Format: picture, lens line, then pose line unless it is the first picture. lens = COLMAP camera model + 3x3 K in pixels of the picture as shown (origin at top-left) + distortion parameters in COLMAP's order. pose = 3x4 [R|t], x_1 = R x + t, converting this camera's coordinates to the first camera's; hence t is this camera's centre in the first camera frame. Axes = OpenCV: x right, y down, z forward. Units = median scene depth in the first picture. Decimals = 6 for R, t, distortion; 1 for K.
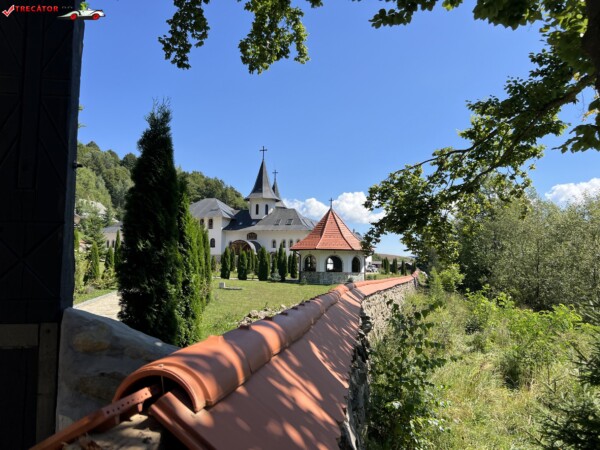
lens RADIAL K [[452.2, 0, 299.2], [0, 452.2, 228.9], [0, 0, 1]] dist [0.100566, -0.141939]
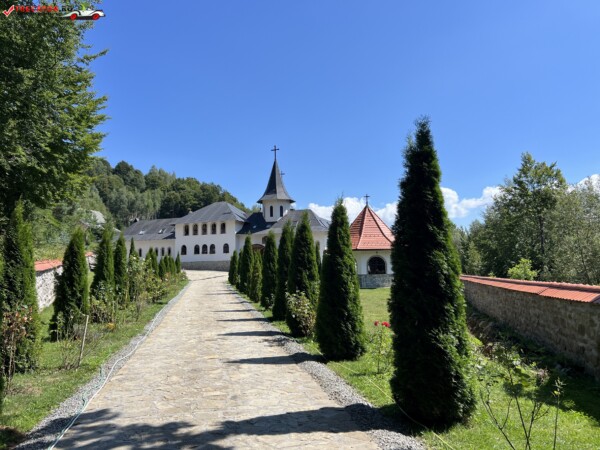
lens RADIAL K [[454.5, 0, 303.9], [0, 454.5, 223.7], [0, 0, 1]] dist [0.079681, -0.105600]
pose [[0.999053, -0.034837, 0.026081, -0.077571], [0.035342, 0.999191, -0.019184, 0.005064], [-0.025392, 0.020088, 0.999476, 0.070570]]
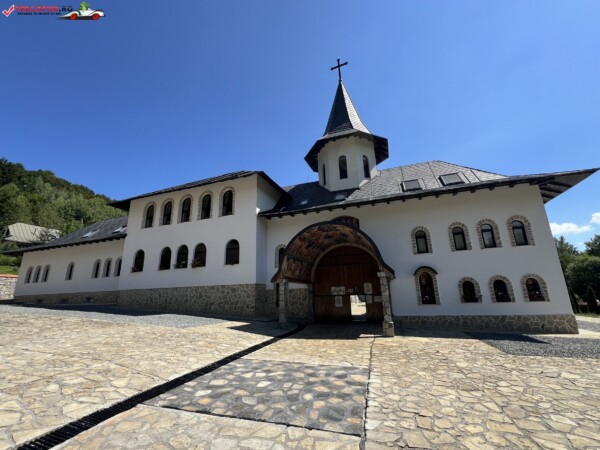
lens RADIAL K [[263.2, 0, 300.0], [0, 263.2, 225.0], [0, 0, 1]] dist [-0.000071, 0.000002]
pose [[0.999043, -0.038773, 0.020243, -0.210704], [0.041939, 0.980570, -0.191632, 0.078147], [-0.012419, 0.192297, 0.981258, 1.186152]]
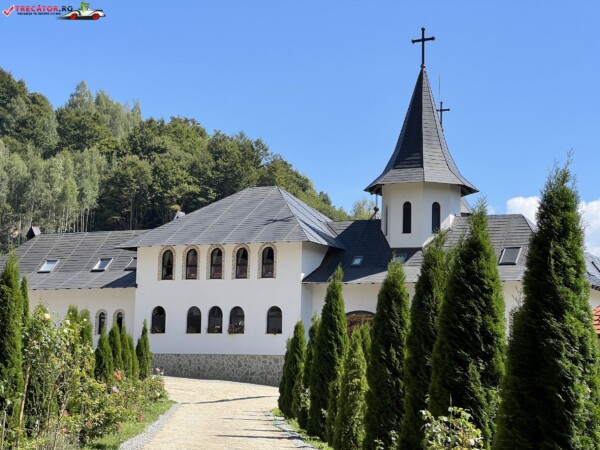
lens RADIAL K [[1349.3, 0, 299.6], [0, 1349.3, 212.2], [0, 0, 1]] dist [-0.047698, 3.727943]
pose [[0.992051, -0.009348, -0.125488, -0.072356], [0.002399, 0.998461, -0.055411, 0.010336], [0.125813, 0.054670, 0.990547, 0.035550]]
